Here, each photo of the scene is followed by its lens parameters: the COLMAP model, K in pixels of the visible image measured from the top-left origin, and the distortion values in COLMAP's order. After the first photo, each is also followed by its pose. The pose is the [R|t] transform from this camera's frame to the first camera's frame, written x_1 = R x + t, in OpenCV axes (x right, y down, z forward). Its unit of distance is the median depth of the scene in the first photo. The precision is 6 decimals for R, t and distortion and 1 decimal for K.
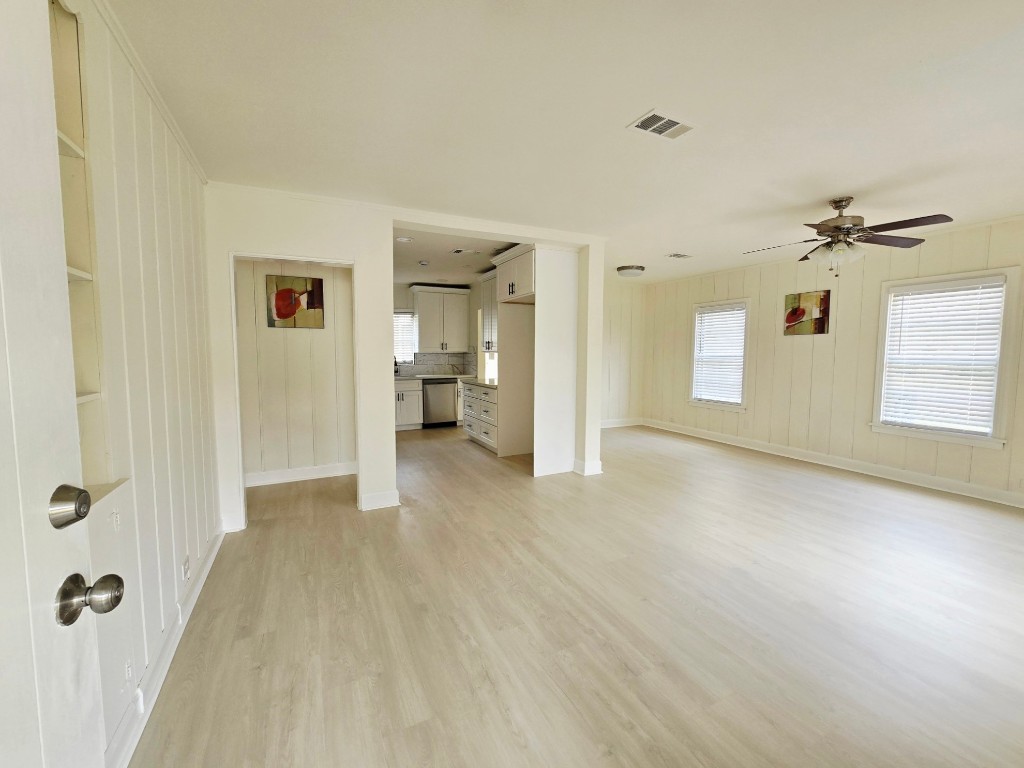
lens RADIAL K [[422.6, 0, 512.0], [0, 422.6, 384.0], [0, 0, 1]] dist [0.001133, 0.000186]
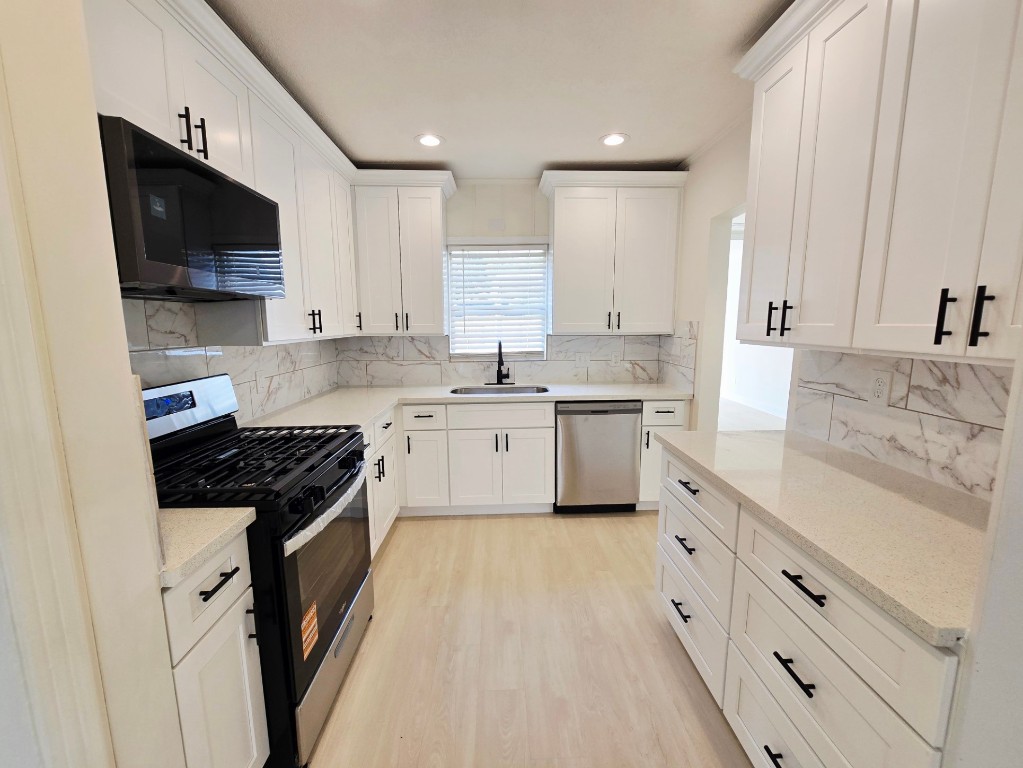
lens RADIAL K [[420.6, 0, 511.5], [0, 420.6, 384.0], [0, 0, 1]] dist [-0.005907, 0.000118]
pose [[0.912955, 0.052963, -0.404609, -0.082093], [-0.026555, 0.997151, 0.070608, -0.052947], [0.407196, -0.053718, 0.911760, 0.580267]]
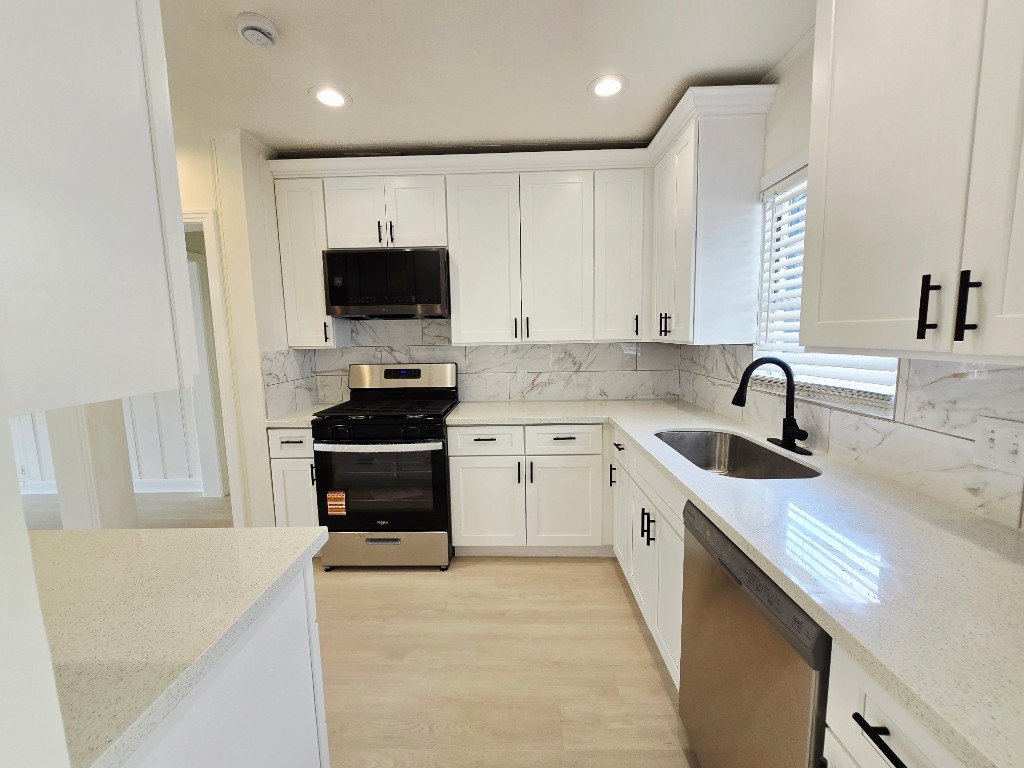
lens RADIAL K [[422.6, 0, 512.0], [0, 422.6, 384.0], [0, 0, 1]] dist [0.001133, 0.000186]
pose [[-0.461721, 0.111911, -0.879937, -0.014513], [-0.052989, 0.986758, 0.153302, -0.080122], [0.885441, 0.117410, -0.449677, 0.956718]]
